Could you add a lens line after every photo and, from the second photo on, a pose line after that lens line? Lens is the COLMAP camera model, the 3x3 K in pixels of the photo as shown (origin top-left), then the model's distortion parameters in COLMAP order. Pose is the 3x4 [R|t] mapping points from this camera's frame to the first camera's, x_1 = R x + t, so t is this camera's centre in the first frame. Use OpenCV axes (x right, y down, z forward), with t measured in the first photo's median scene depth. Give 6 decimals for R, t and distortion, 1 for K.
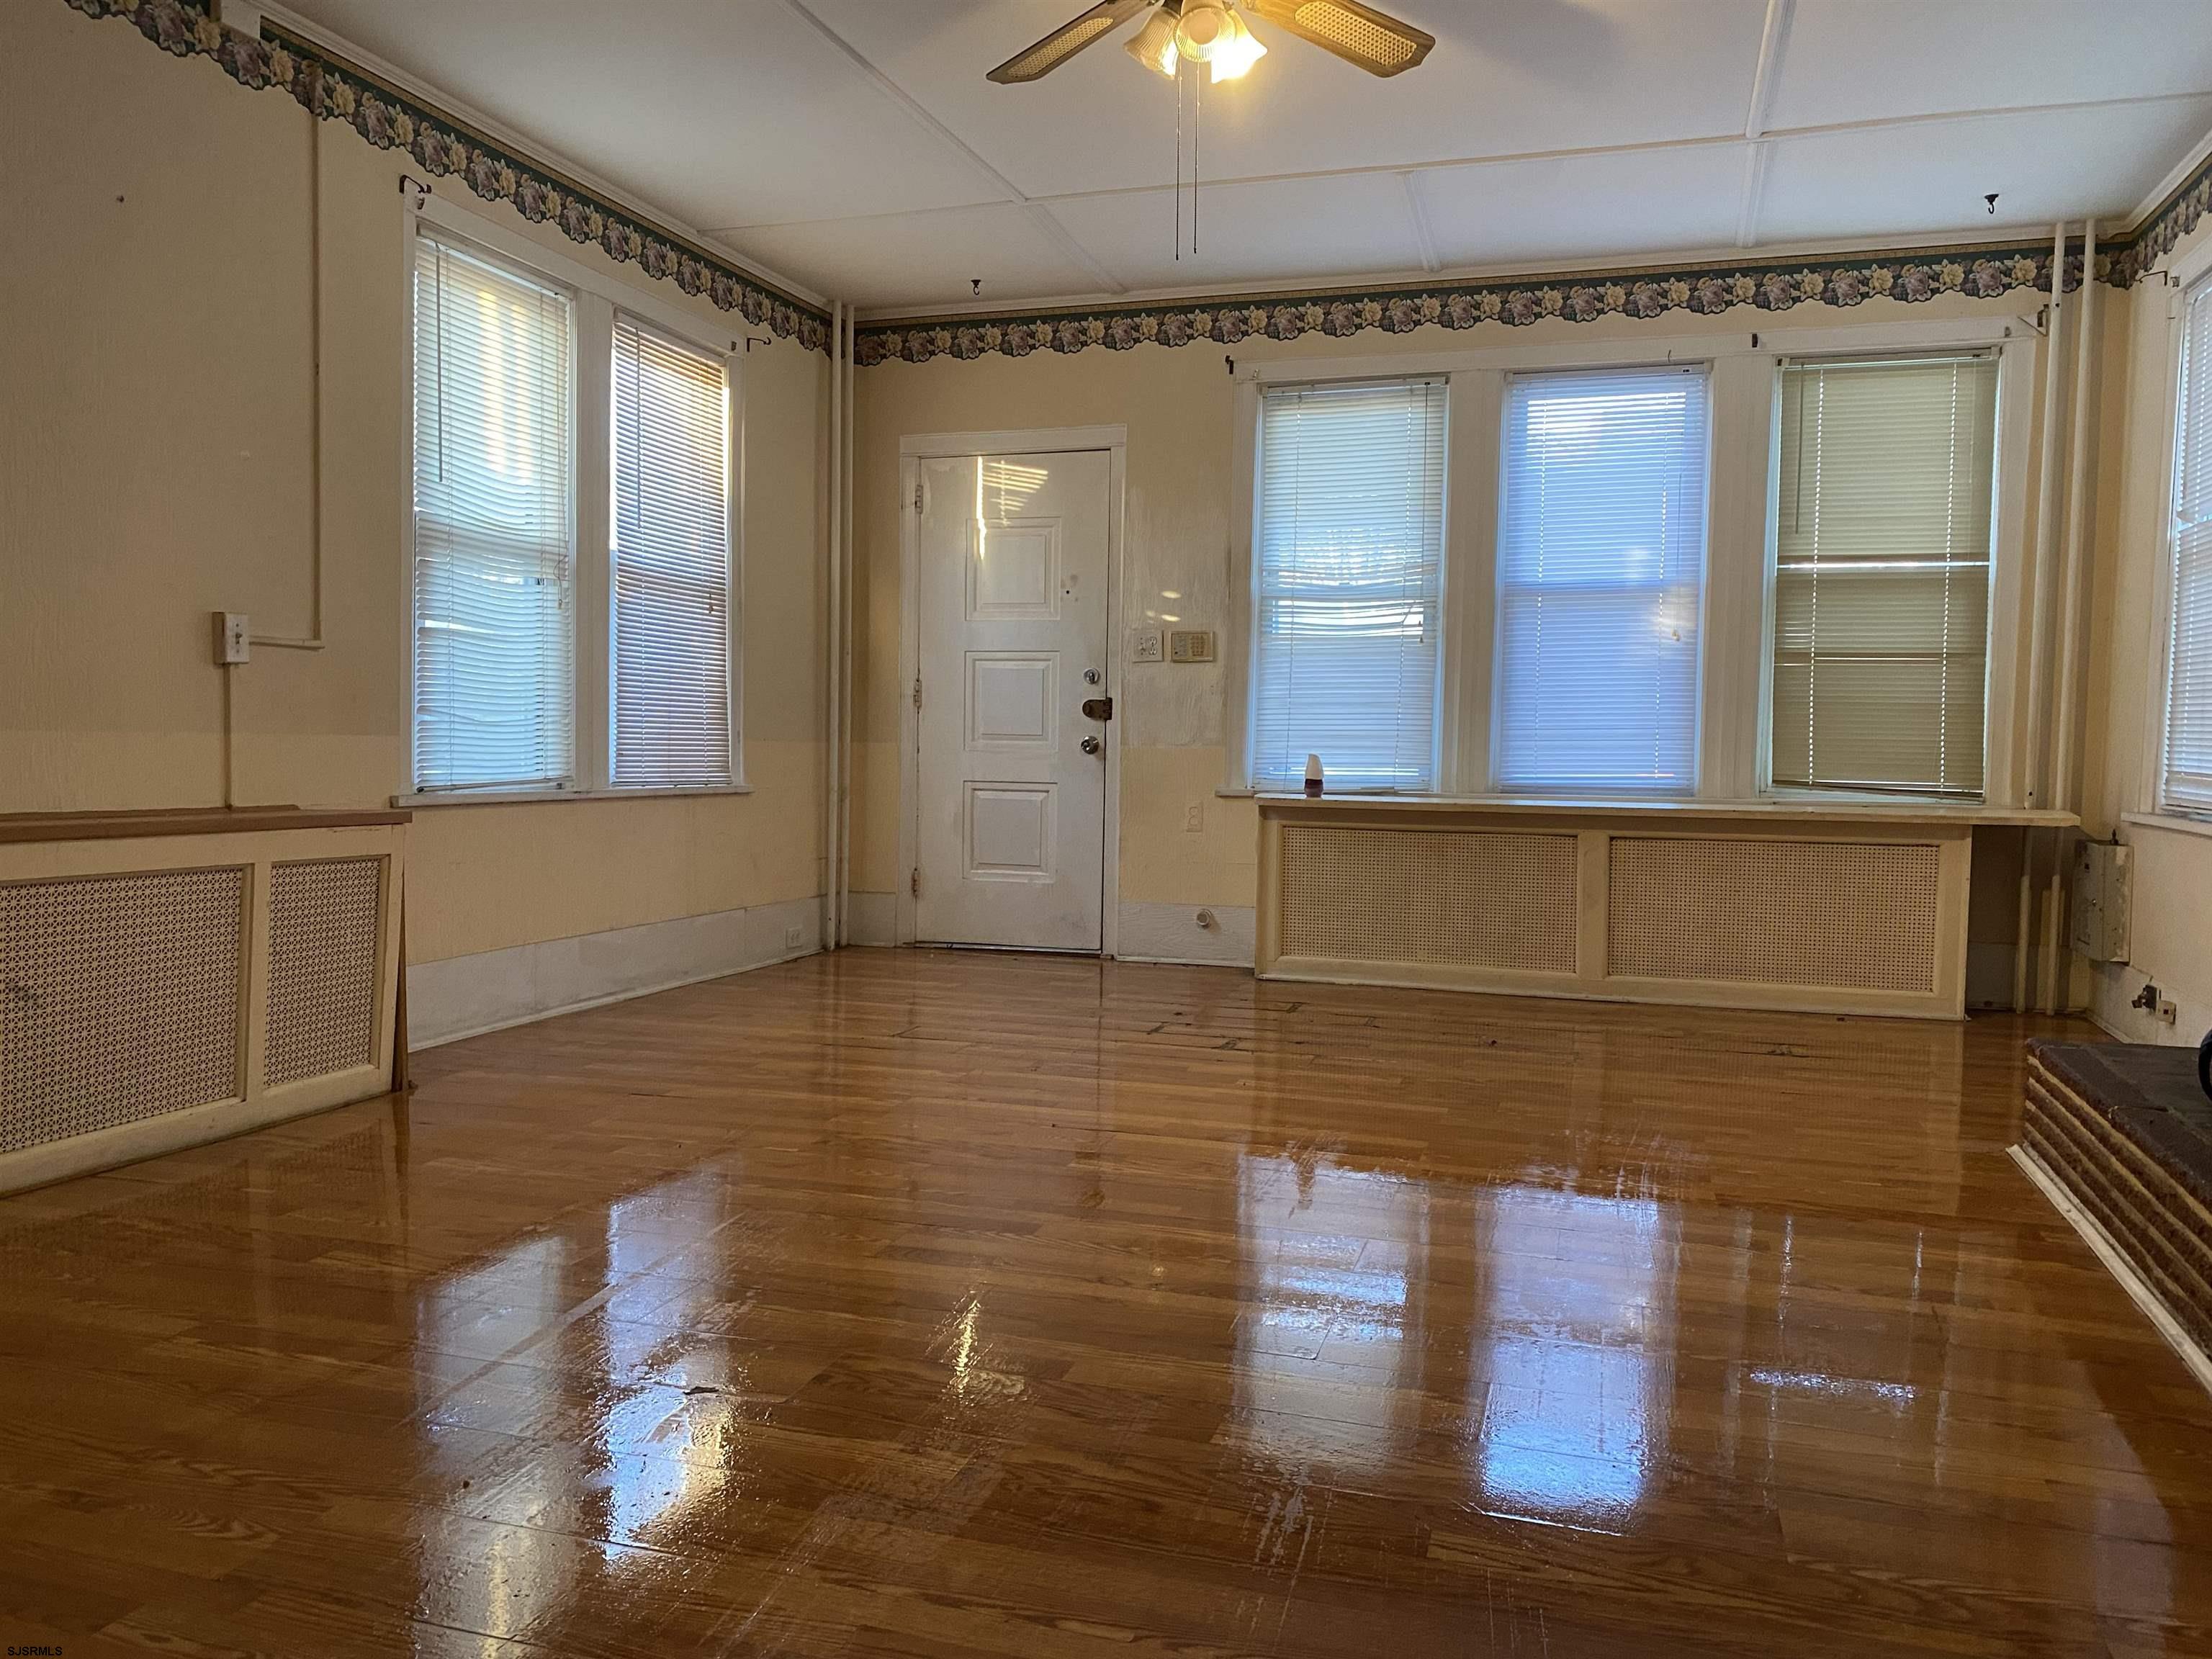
lens RADIAL K [[1676.8, 0, 1117.2], [0, 1676.8, 829.9], [0, 0, 1]] dist [0.048633, -0.054052]
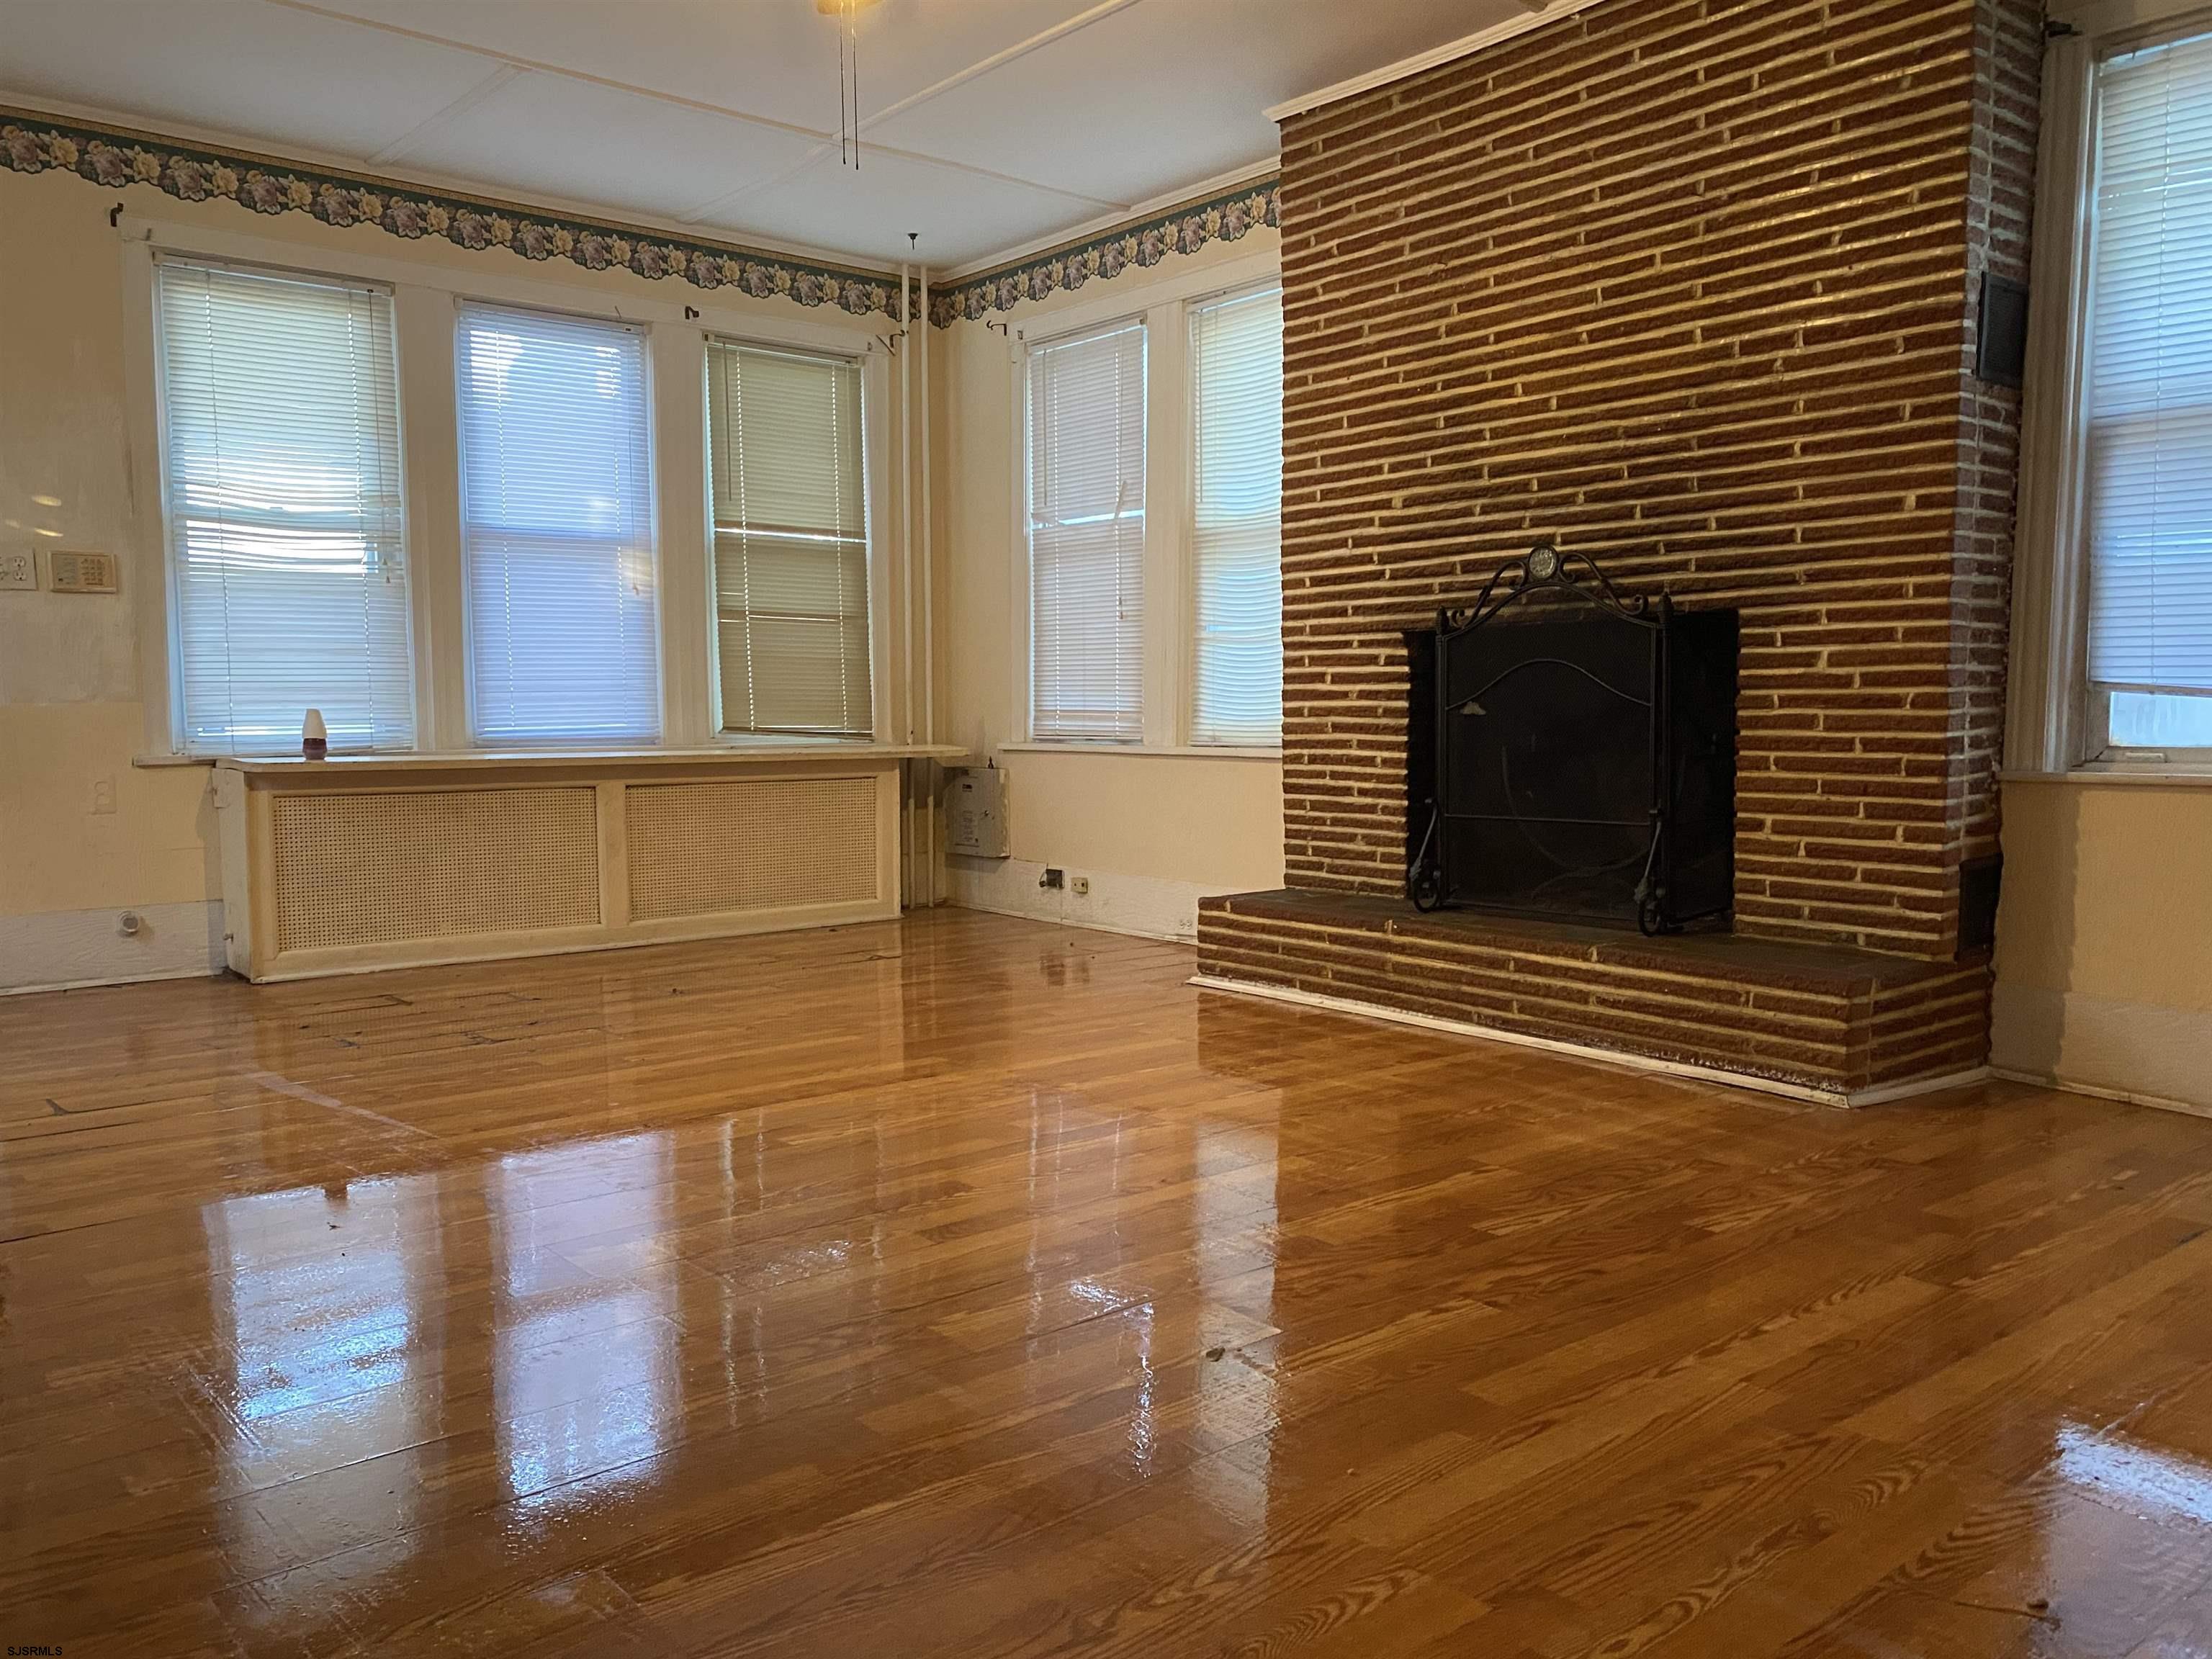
lens RADIAL K [[1676.8, 0, 1094.7], [0, 1676.8, 861.4], [0, 0, 1]] dist [0.048633, -0.054052]
pose [[0.547441, -0.092456, 0.831721, -0.396044], [0.060603, 0.995649, 0.070789, -0.004980], [-0.834647, 0.011652, 0.550662, 0.203009]]
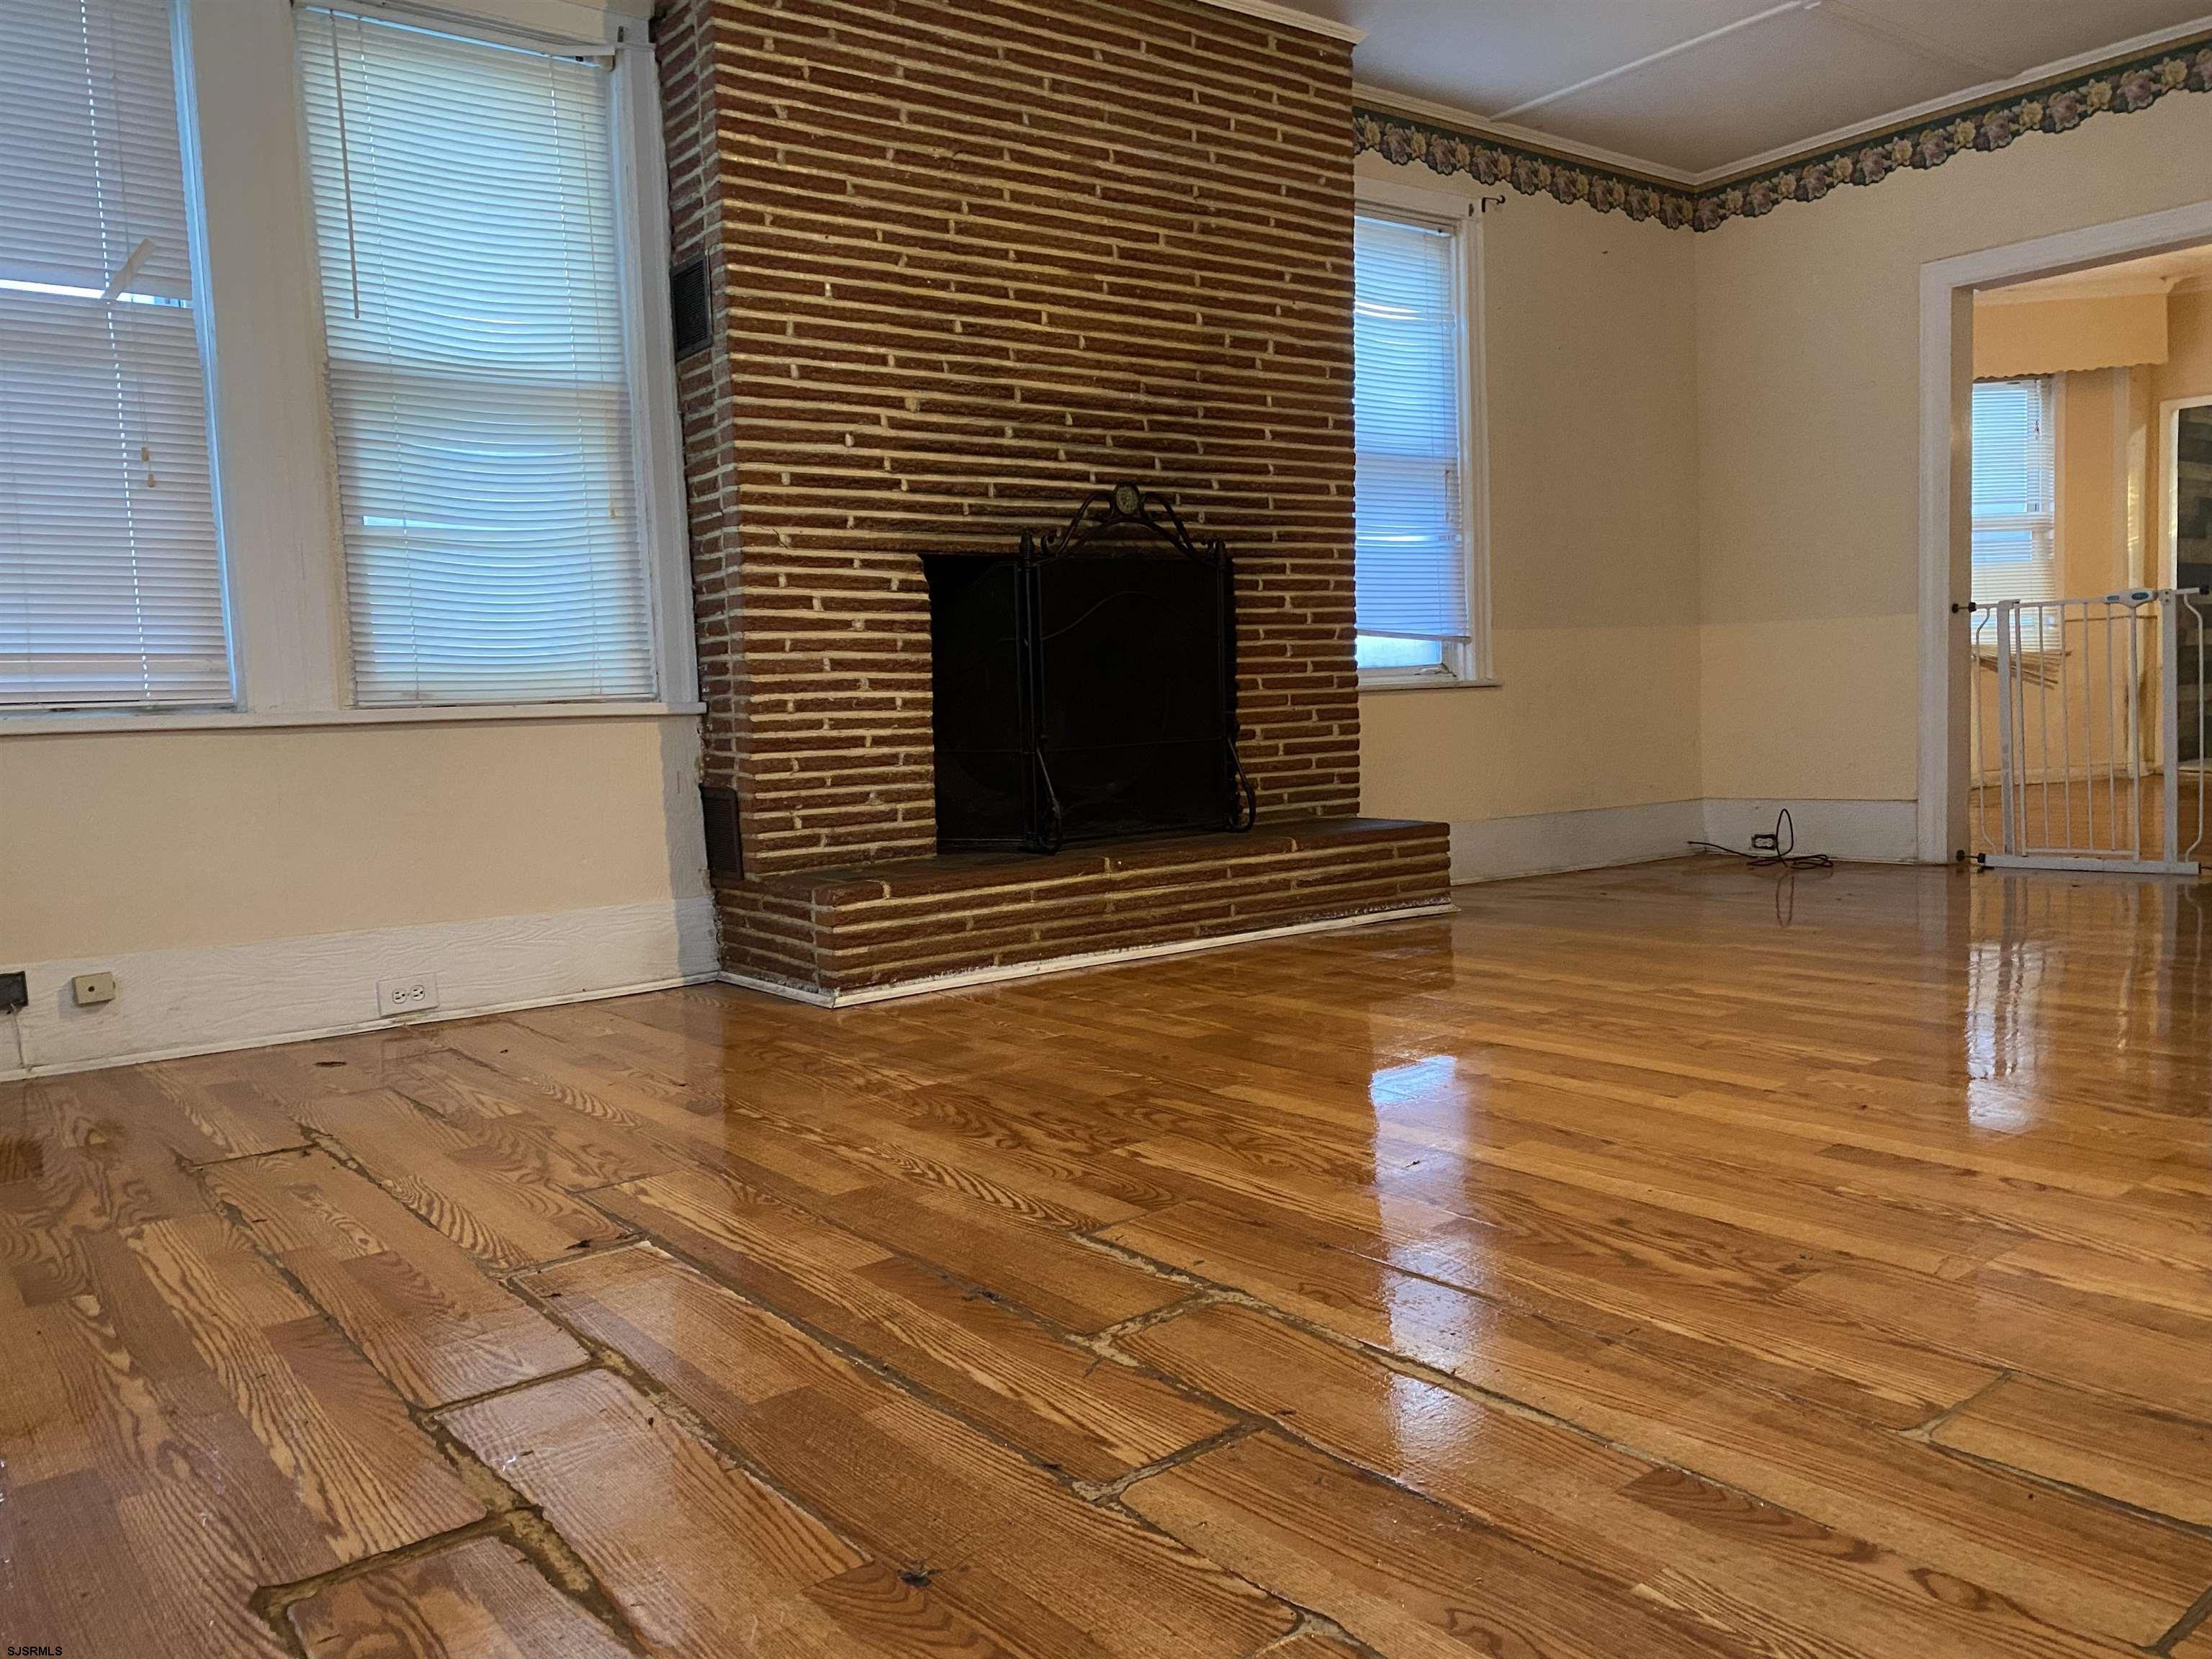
lens RADIAL K [[1676.8, 0, 1111.9], [0, 1676.8, 846.0], [0, 0, 1]] dist [0.048633, -0.054052]
pose [[-0.818189, -0.039810, 0.573569, -0.083392], [0.054803, 0.987658, 0.146727, -0.028565], [-0.572331, 0.151484, -0.805909, 1.153128]]
